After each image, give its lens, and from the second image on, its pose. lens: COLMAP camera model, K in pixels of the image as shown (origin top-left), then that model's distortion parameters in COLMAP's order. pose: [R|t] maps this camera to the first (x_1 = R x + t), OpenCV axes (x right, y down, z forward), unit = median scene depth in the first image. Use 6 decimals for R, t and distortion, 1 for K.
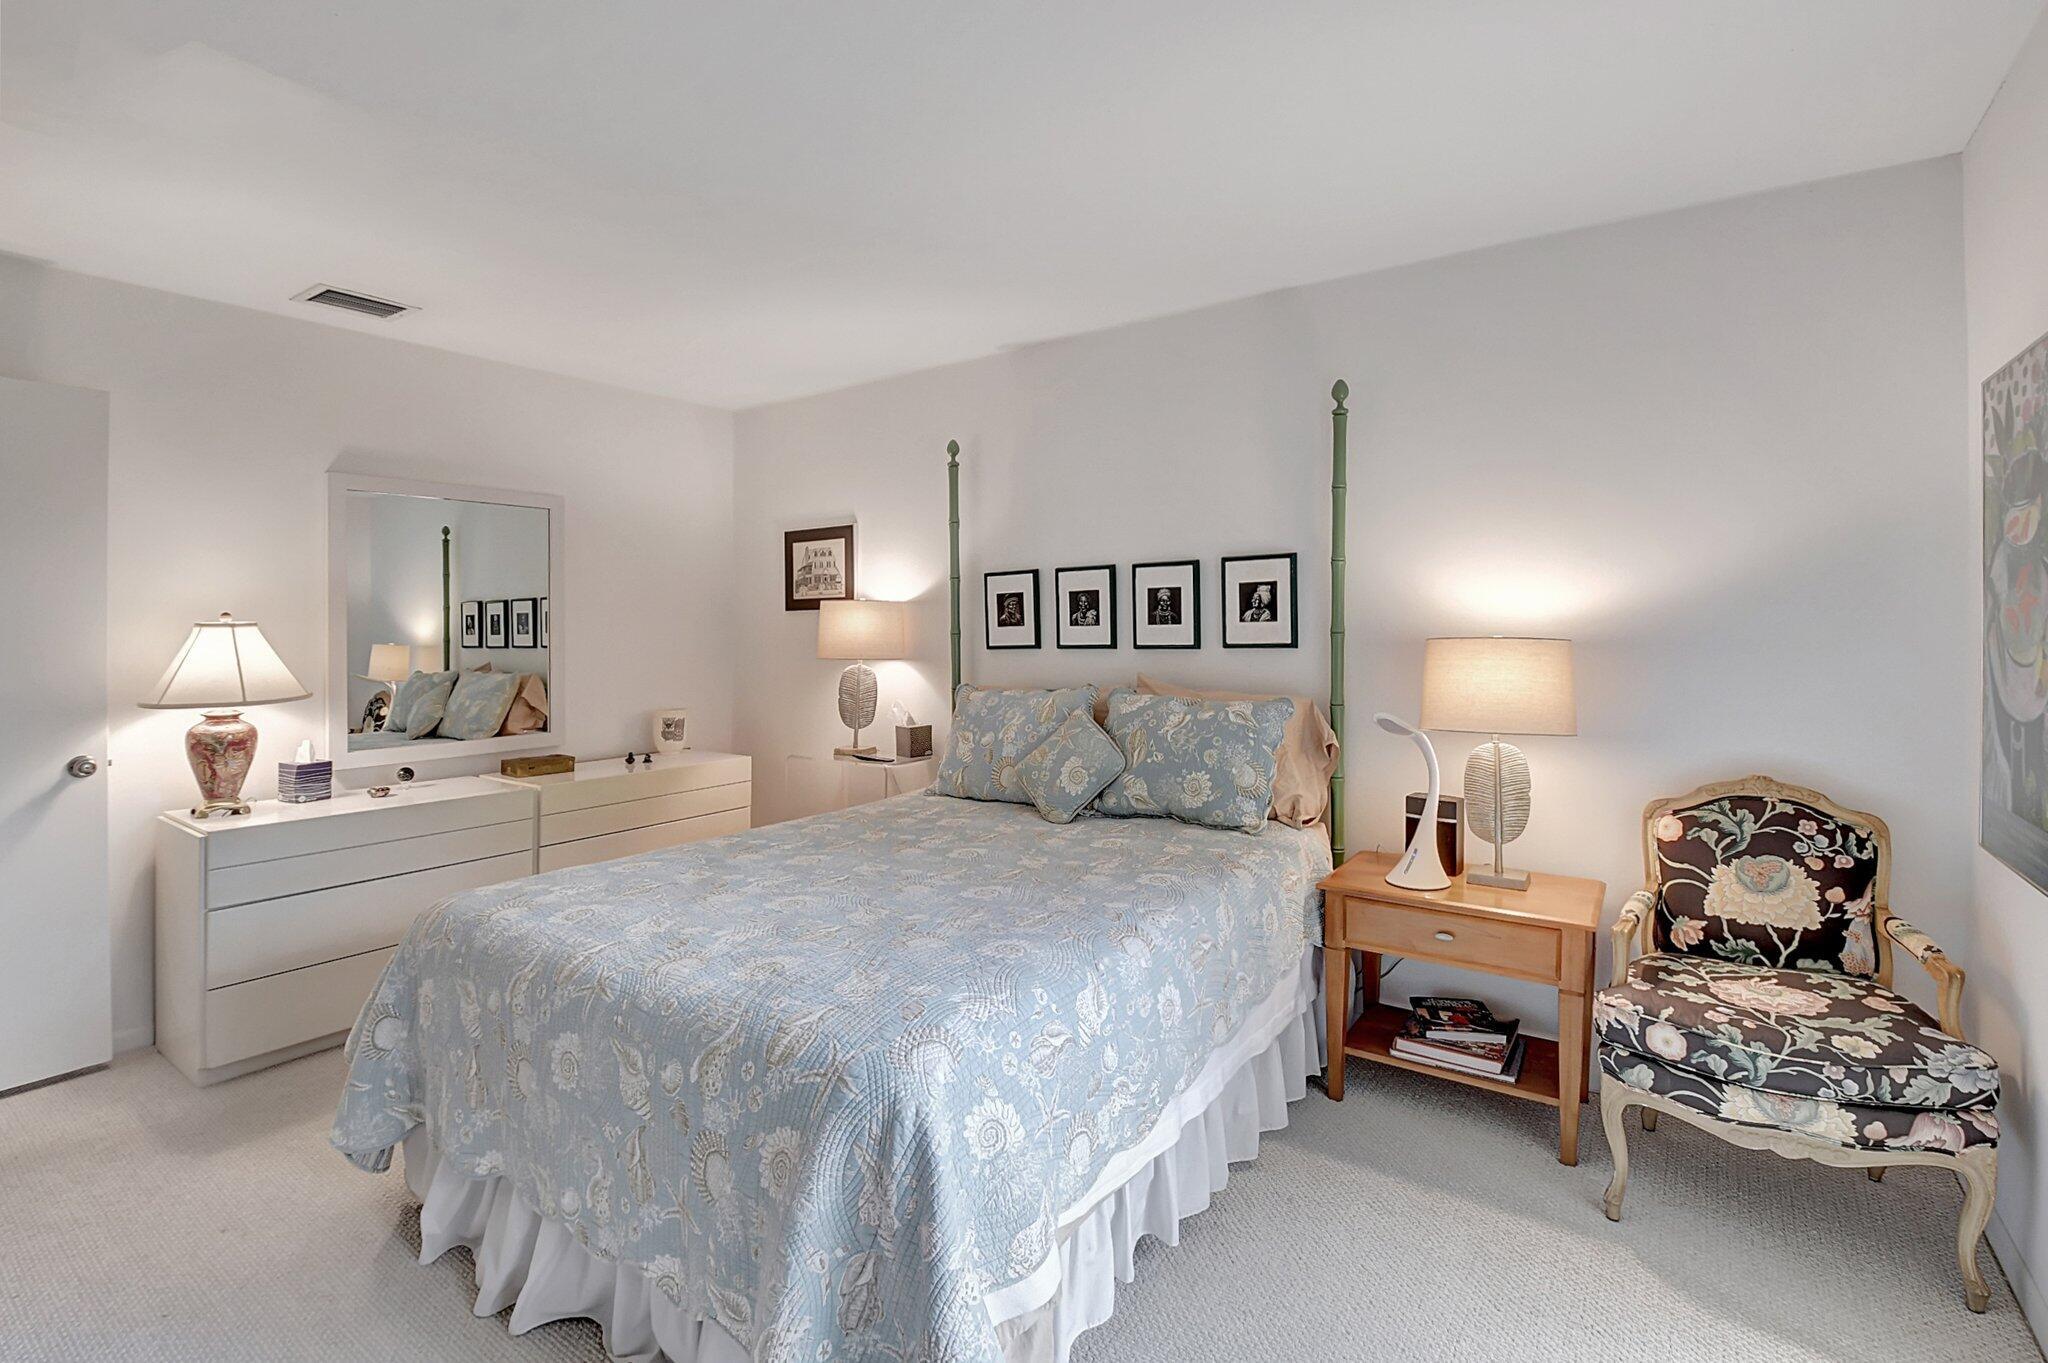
lens RADIAL K [[927.2, 0, 1023.7], [0, 927.2, 628.4], [0, 0, 1]] dist [0.000186, 0.000030]
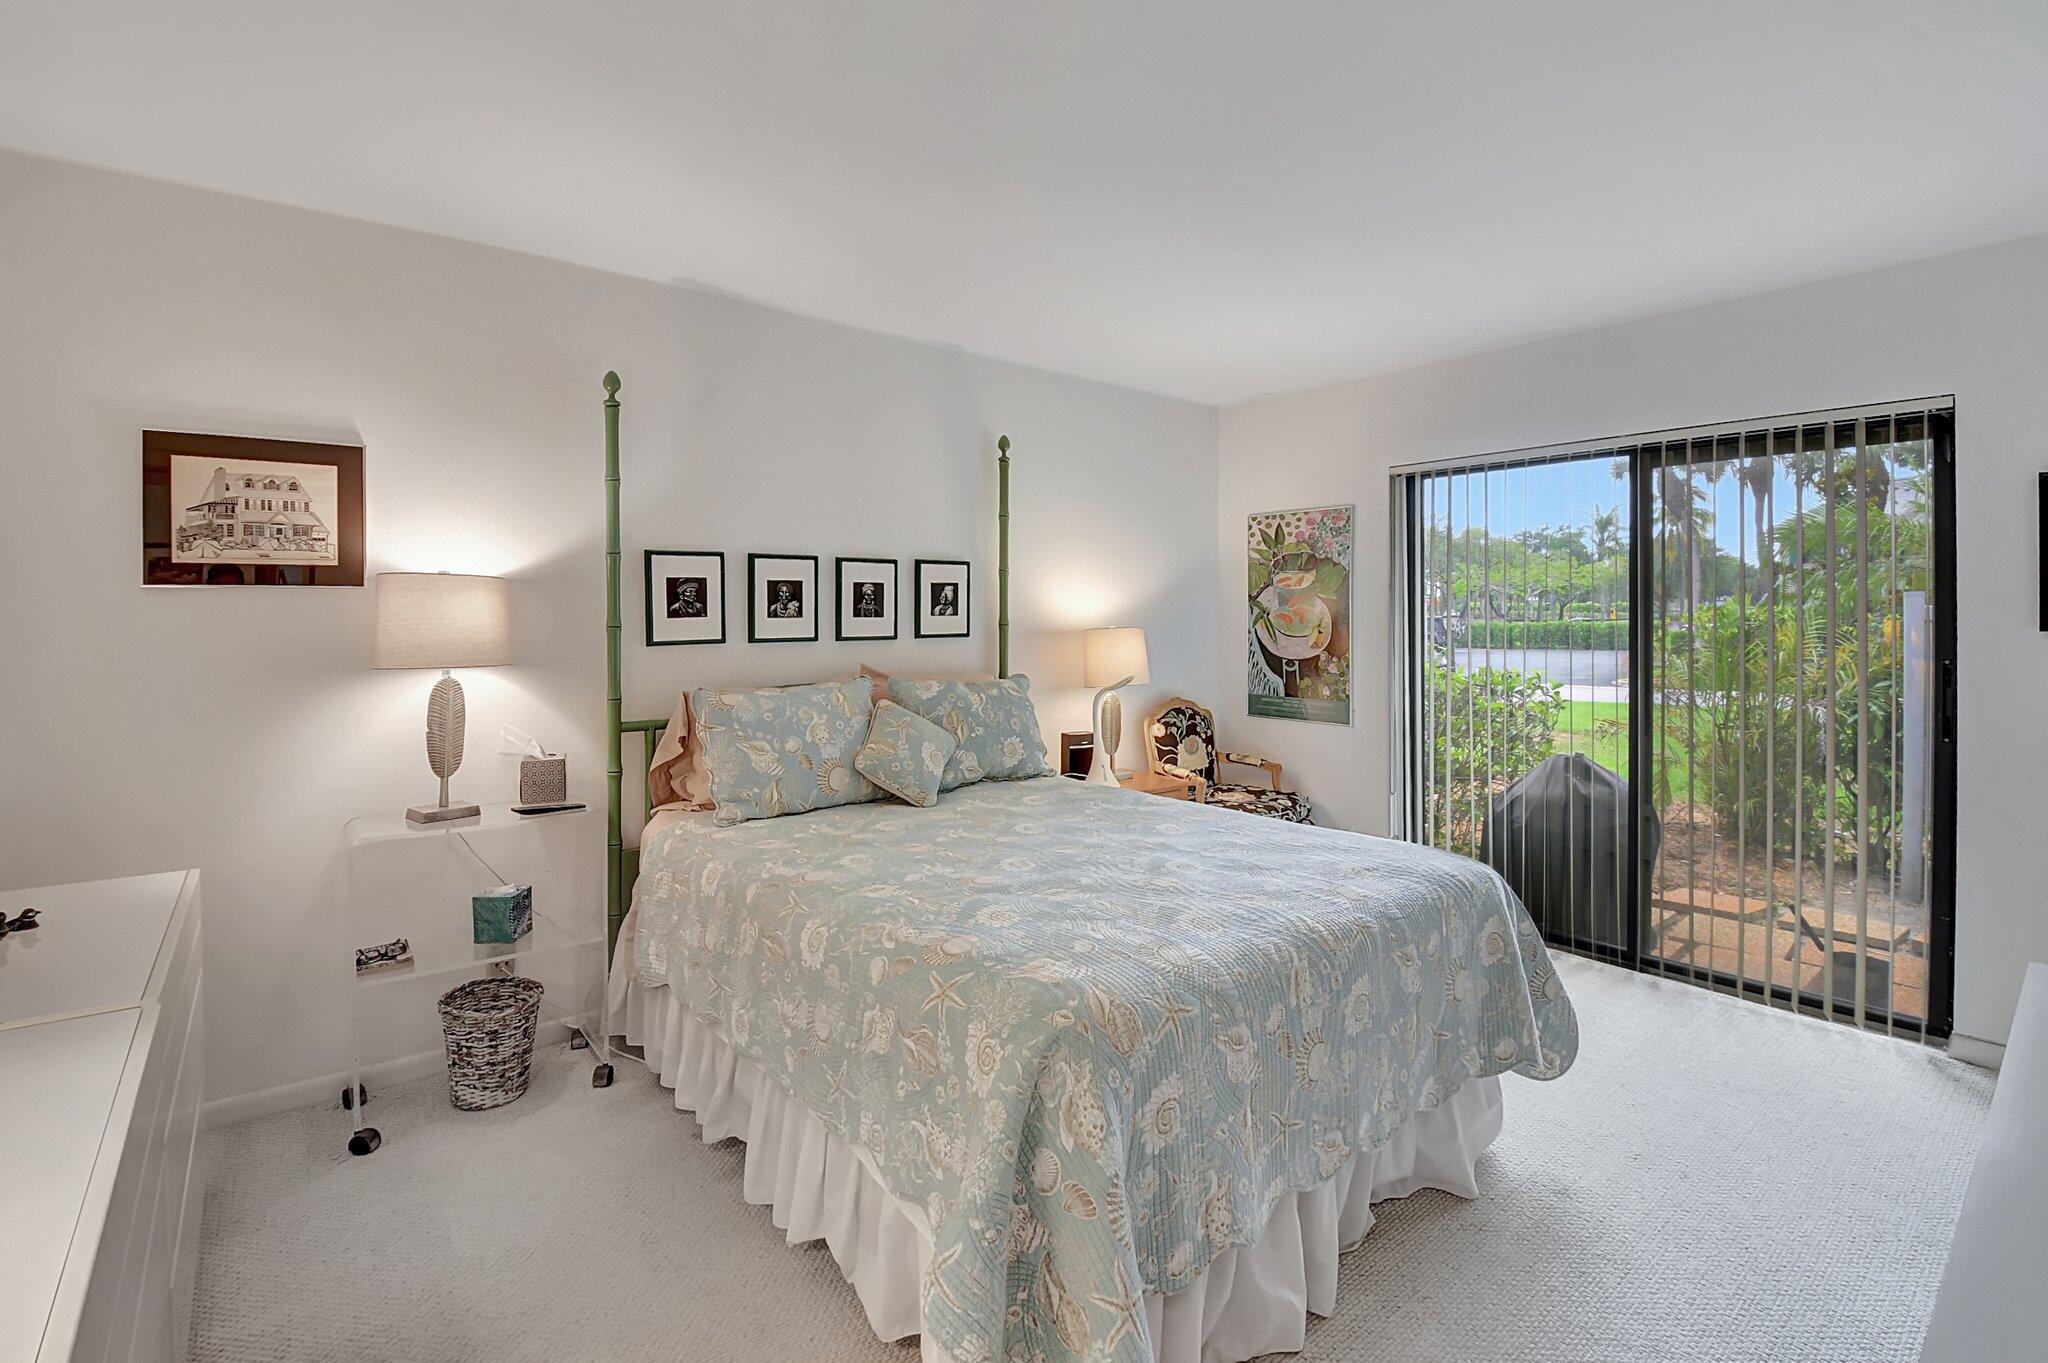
lens RADIAL K [[942.2, 0, 1021.6], [0, 942.2, 626.0], [0, 0, 1]] dist [-0.036647, -0.000174]
pose [[0.263594, 0.002793, 0.964630, -0.840407], [0.001694, 0.999993, -0.003358, 0.009738], [-0.964632, 0.002519, 0.263587, 0.546511]]
